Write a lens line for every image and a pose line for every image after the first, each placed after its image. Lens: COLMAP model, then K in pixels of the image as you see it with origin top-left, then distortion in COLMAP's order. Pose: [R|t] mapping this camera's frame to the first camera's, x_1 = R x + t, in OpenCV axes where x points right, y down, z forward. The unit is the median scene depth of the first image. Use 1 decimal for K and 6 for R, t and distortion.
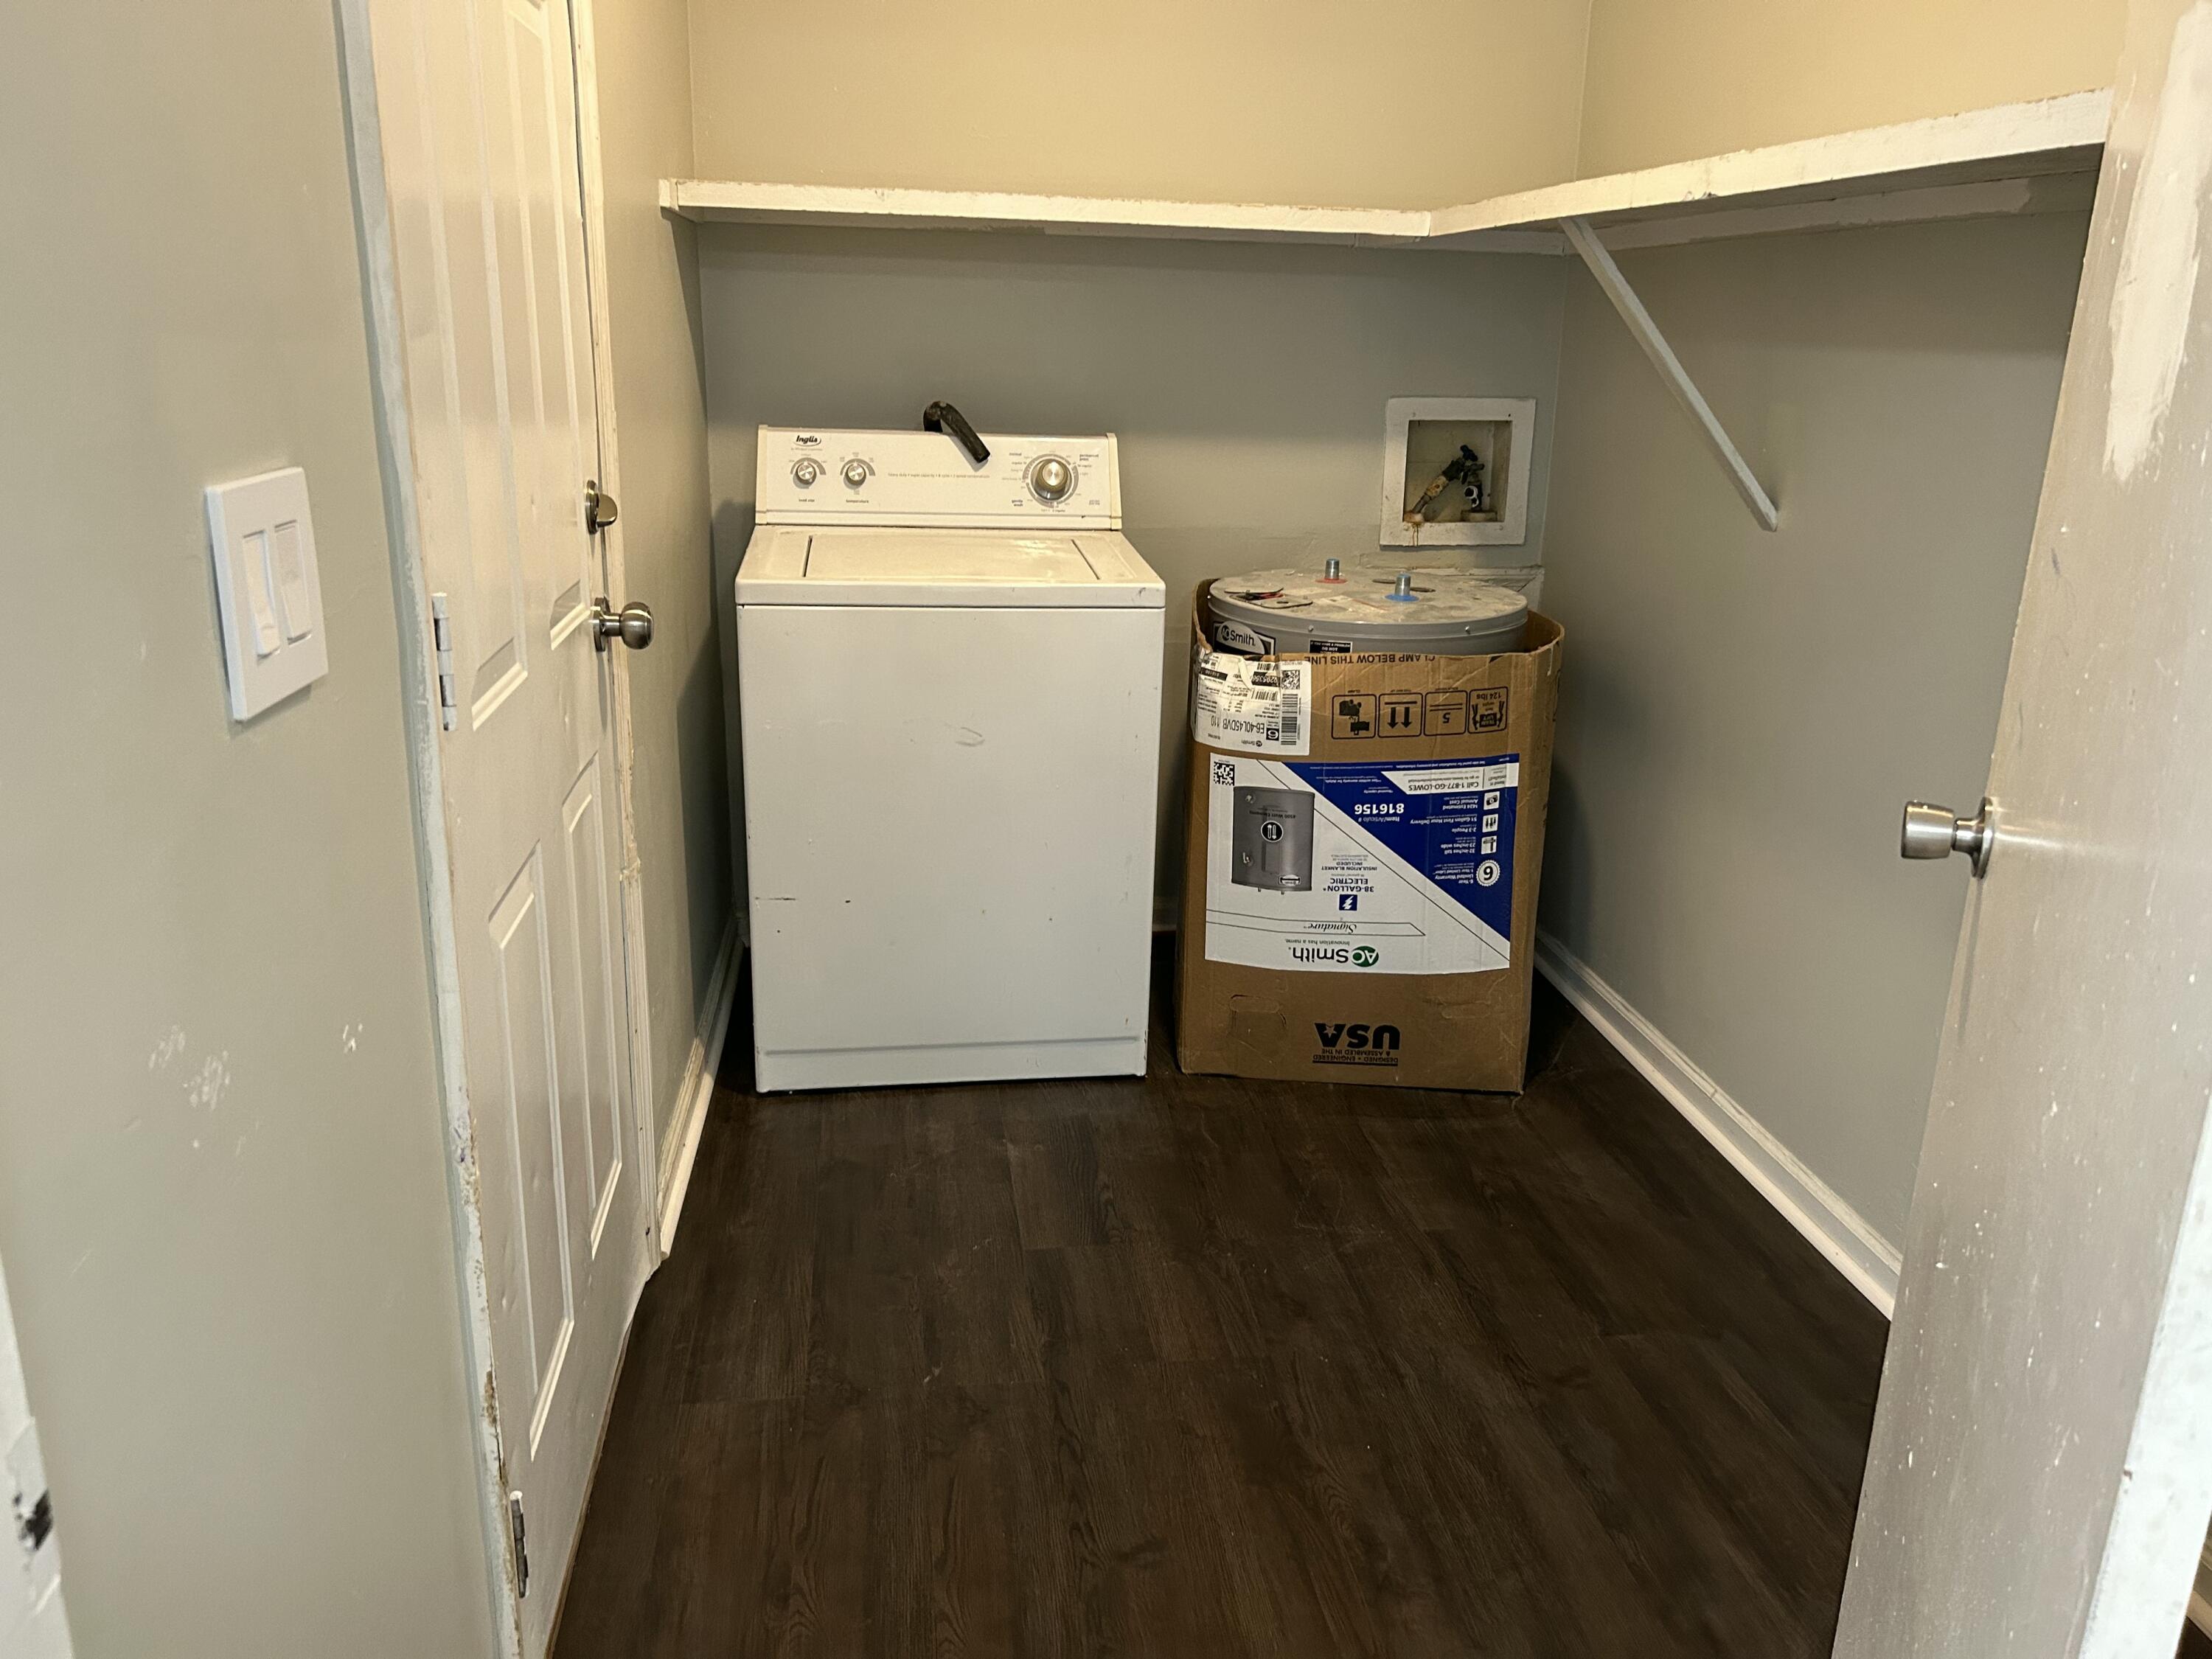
lens RADIAL K [[1692.4, 0, 1106.0], [0, 1692.4, 829.5], [0, 0, 1]] dist [0.057030, -0.067035]
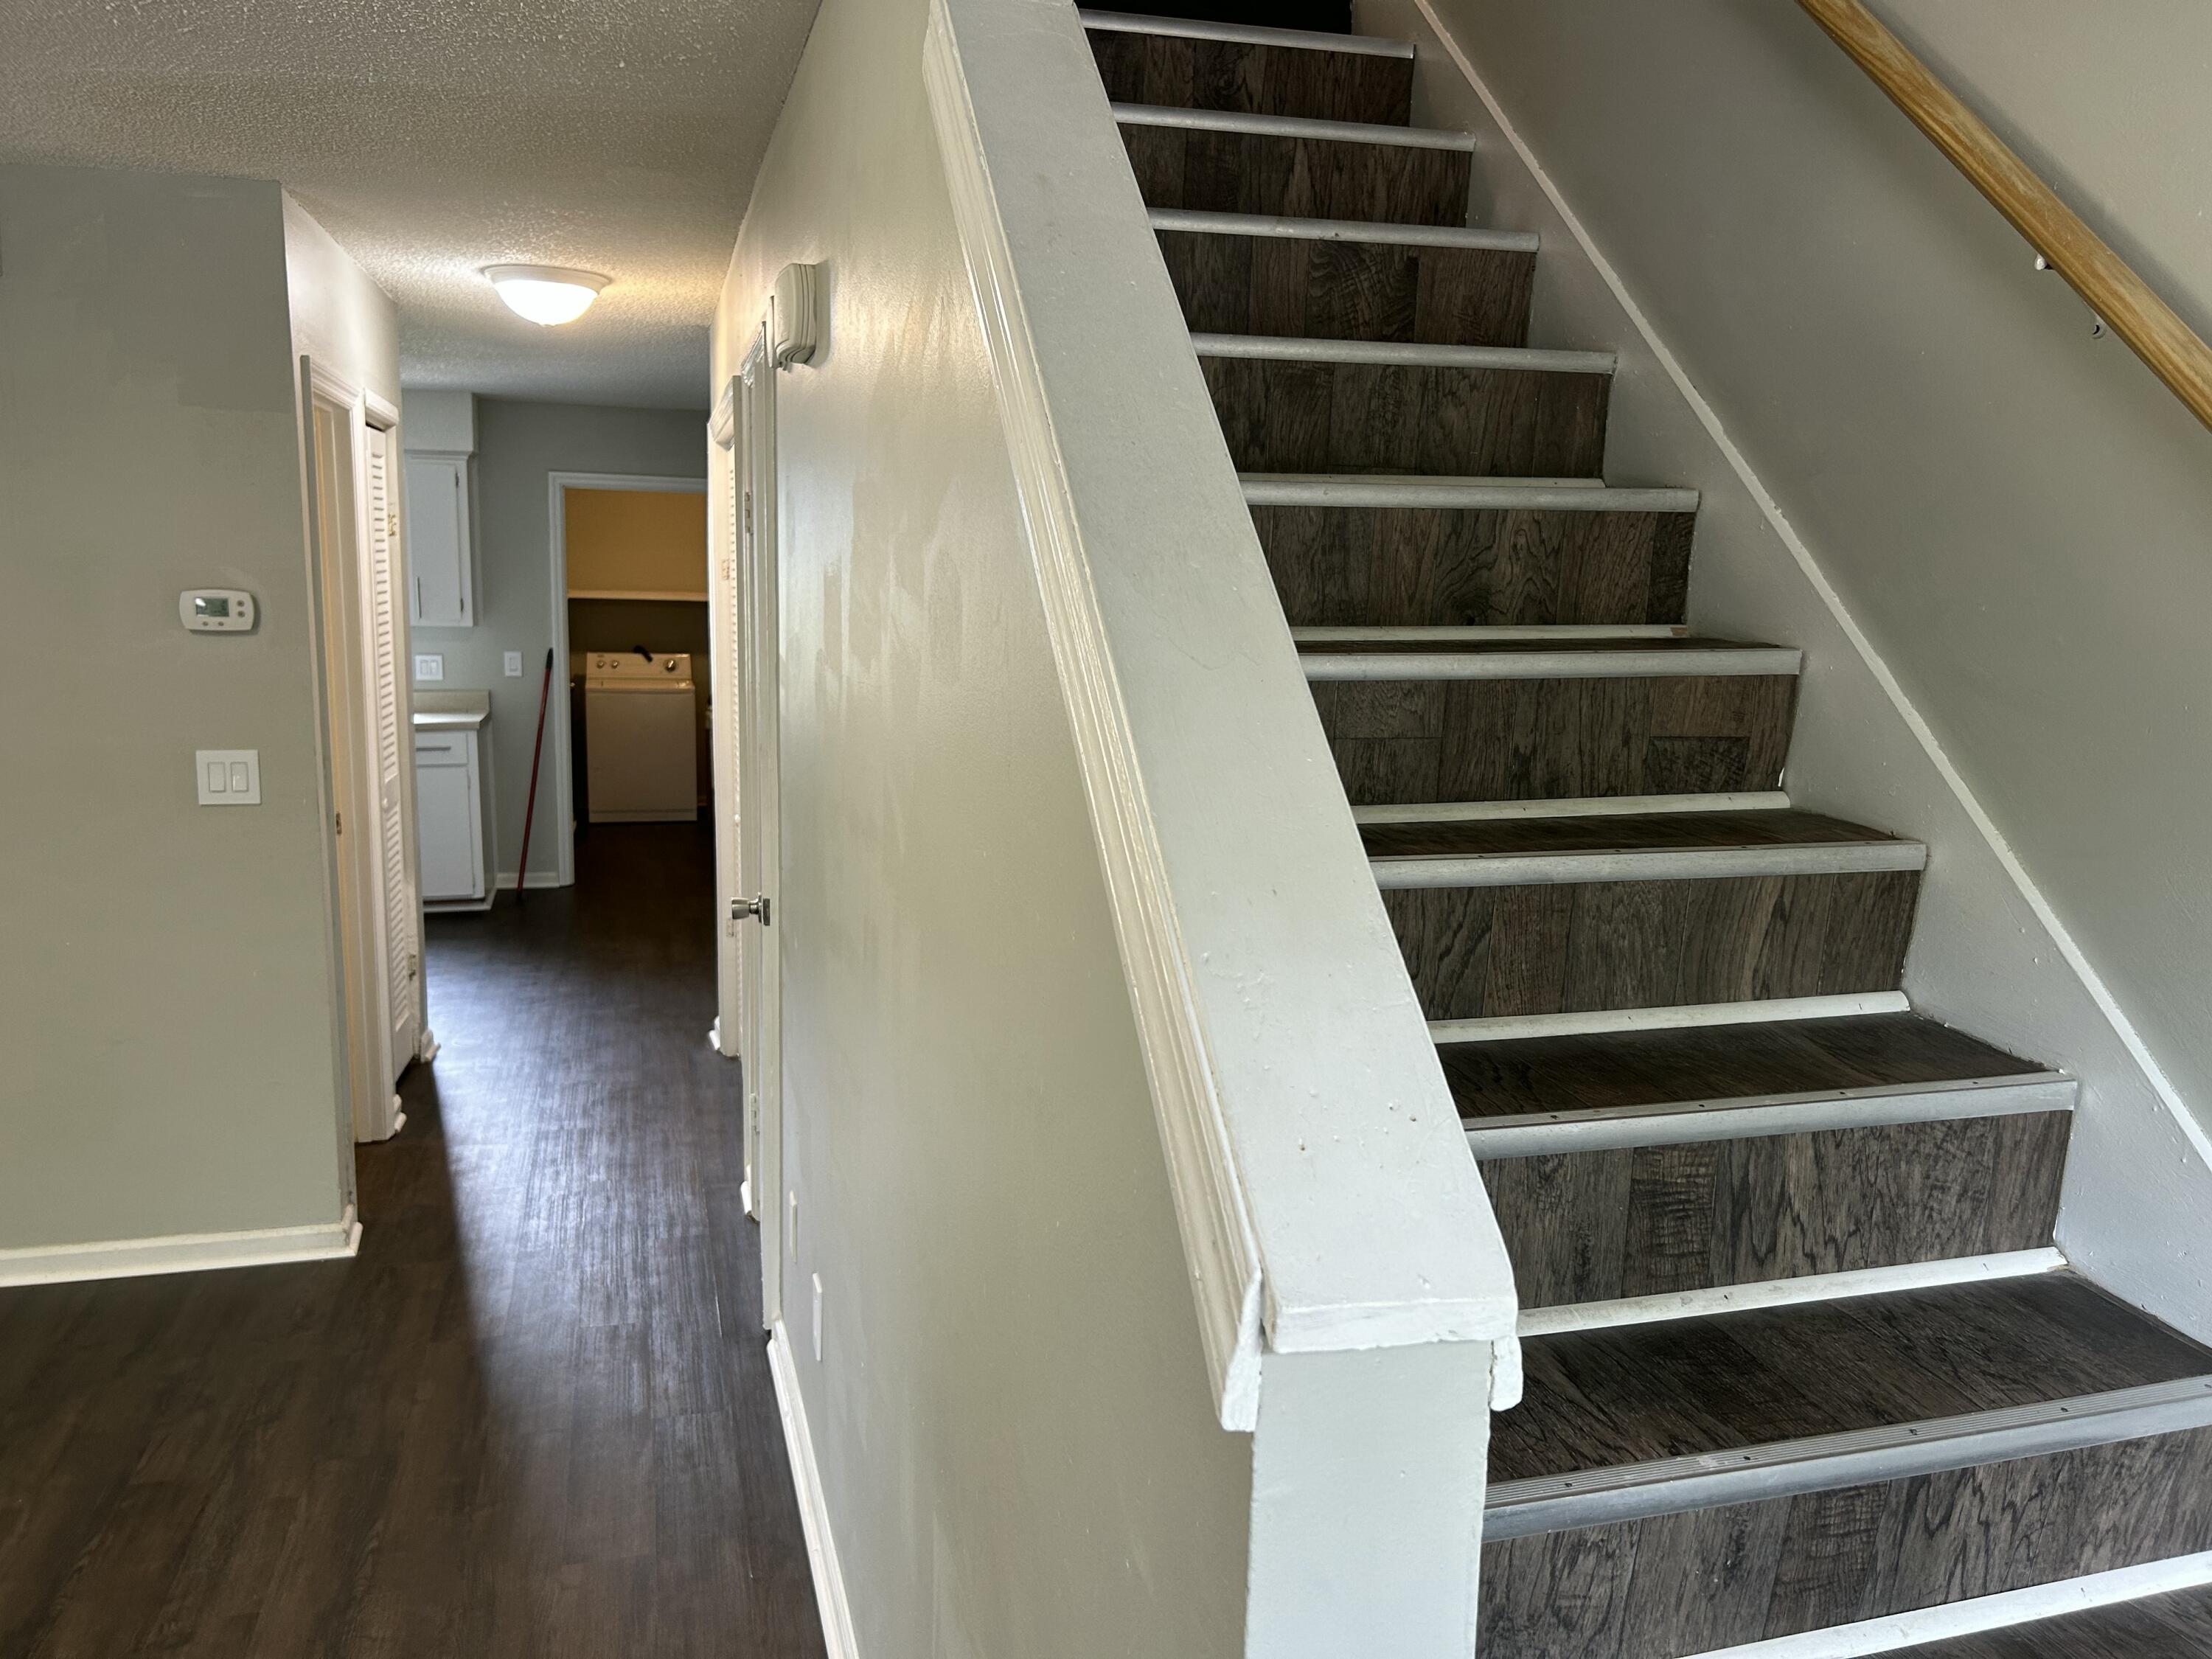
lens RADIAL K [[1692.4, 0, 1106.0], [0, 1692.4, 829.5], [0, 0, 1]] dist [0.057030, -0.067035]
pose [[0.989402, -0.024719, 0.143081, 0.404845], [0.044999, 0.989088, -0.140288, 0.776890], [-0.138052, 0.145240, 0.979718, -2.963550]]
